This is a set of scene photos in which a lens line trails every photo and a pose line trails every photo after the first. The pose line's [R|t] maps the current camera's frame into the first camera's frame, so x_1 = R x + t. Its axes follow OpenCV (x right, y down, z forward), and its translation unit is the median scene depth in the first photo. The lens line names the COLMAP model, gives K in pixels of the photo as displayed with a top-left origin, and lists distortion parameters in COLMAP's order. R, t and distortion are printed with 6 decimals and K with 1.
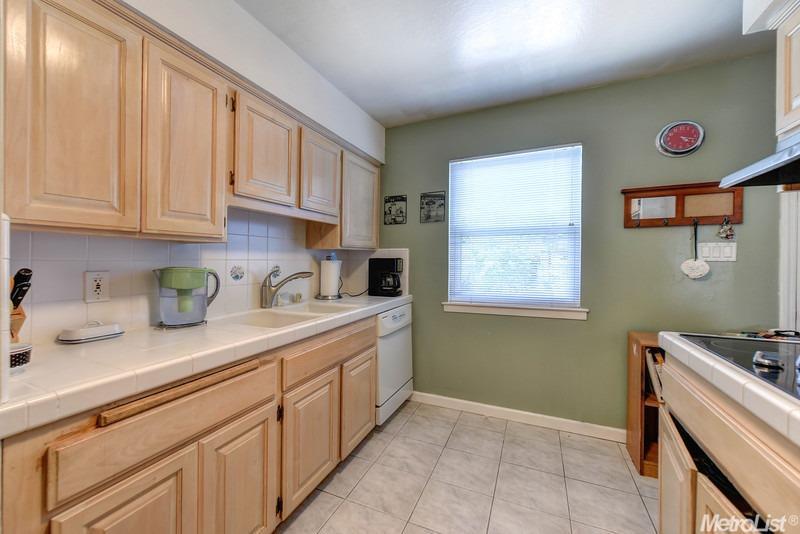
lens RADIAL K [[314.9, 0, 370.1], [0, 314.9, 264.2], [0, 0, 1]] dist [-0.003018, 0.000023]
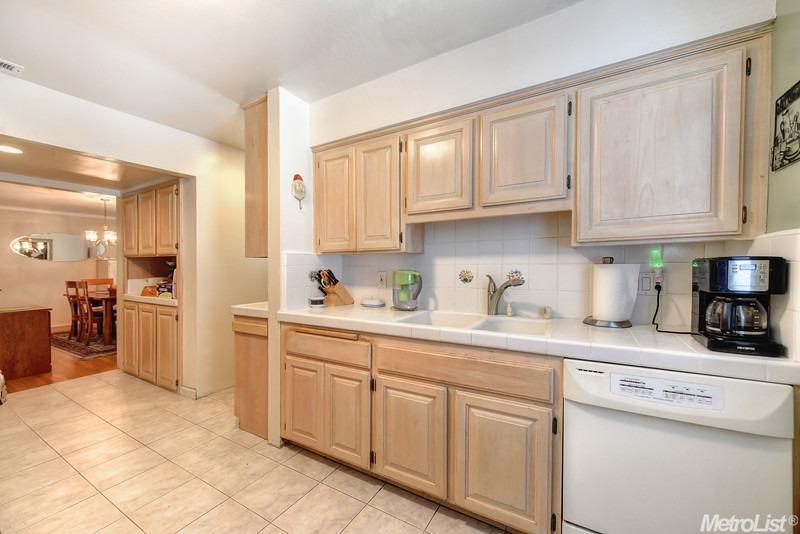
lens RADIAL K [[325.0, 0, 400.2], [0, 325.0, 265.5], [0, 0, 1]] dist [-0.001200, -0.001519]
pose [[-0.060585, 0.000998, -0.998163, 0.615125], [-0.004502, 0.999989, 0.001273, -0.009216], [0.998153, 0.004570, -0.060580, 0.710685]]
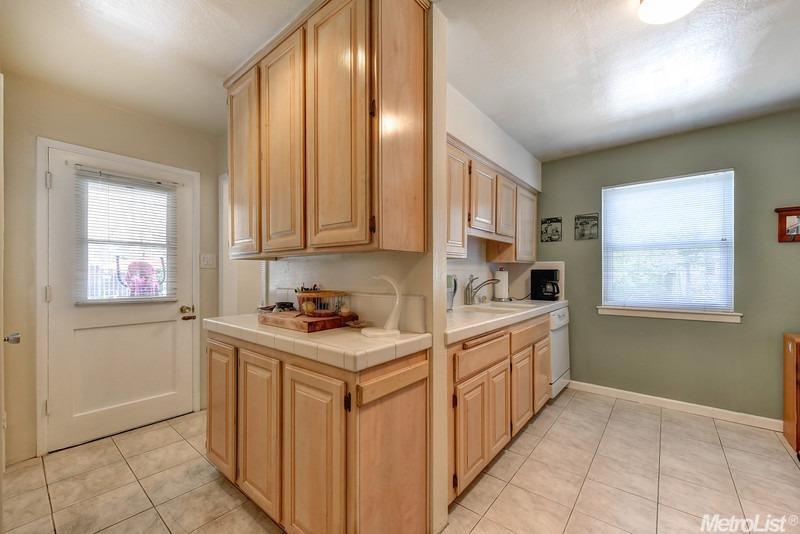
lens RADIAL K [[325.0, 0, 400.6], [0, 325.0, 272.9], [0, 0, 1]] dist [-0.001200, -0.001519]
pose [[0.980174, 0.000064, -0.198141, -0.302185], [-0.003291, 0.999867, -0.015958, 0.019027], [0.198113, 0.016294, 0.980044, -0.419452]]
